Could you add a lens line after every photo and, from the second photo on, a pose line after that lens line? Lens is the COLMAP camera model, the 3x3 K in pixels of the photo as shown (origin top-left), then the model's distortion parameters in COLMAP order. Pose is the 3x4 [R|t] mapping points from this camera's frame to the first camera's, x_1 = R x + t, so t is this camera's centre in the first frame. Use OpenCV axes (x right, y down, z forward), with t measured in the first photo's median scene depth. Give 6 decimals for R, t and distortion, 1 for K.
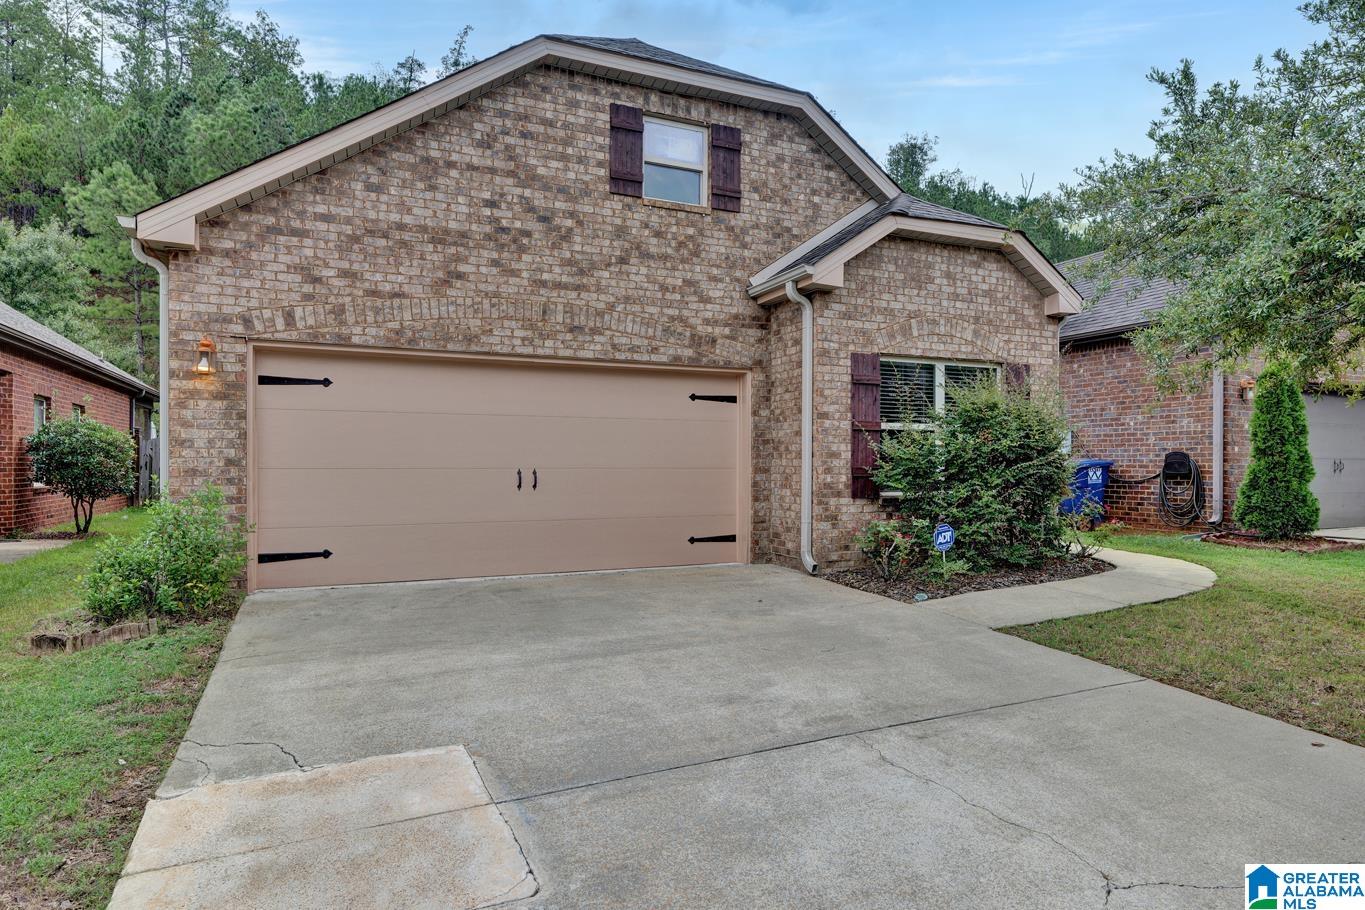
lens RADIAL K [[791.5, 0, 682.5], [0, 791.5, 455.0], [0, 0, 1]] dist [-0.000538, -0.000225]
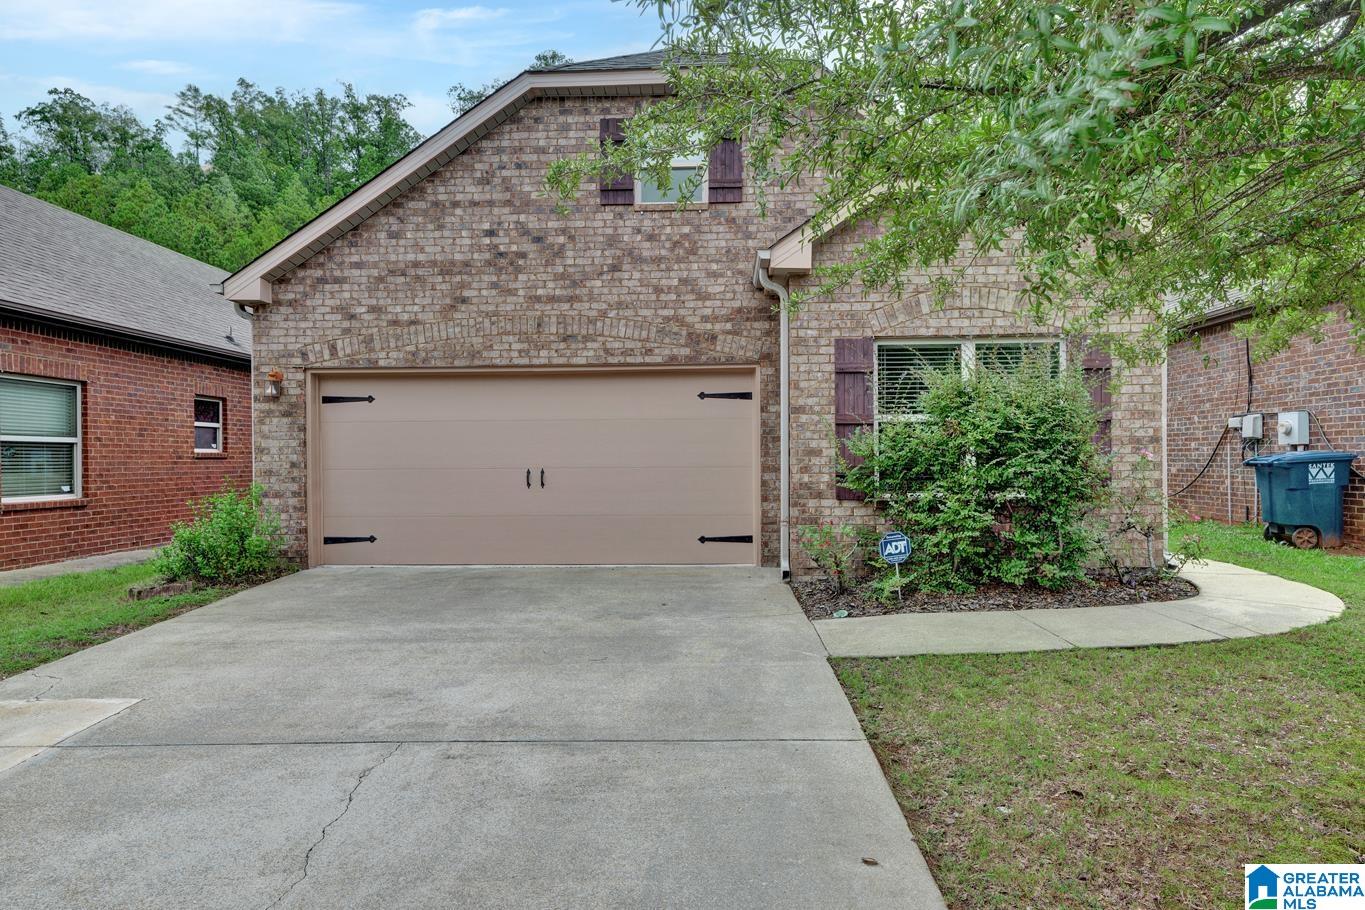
lens RADIAL K [[755.5, 0, 682.5], [0, 755.5, 455.0], [0, 0, 1]] dist [0.000494, -0.000265]
pose [[0.893772, -0.011471, -0.448374, 0.471058], [0.013506, 0.999908, 0.001341, -0.000210], [0.448318, -0.007255, 0.893845, 0.158917]]
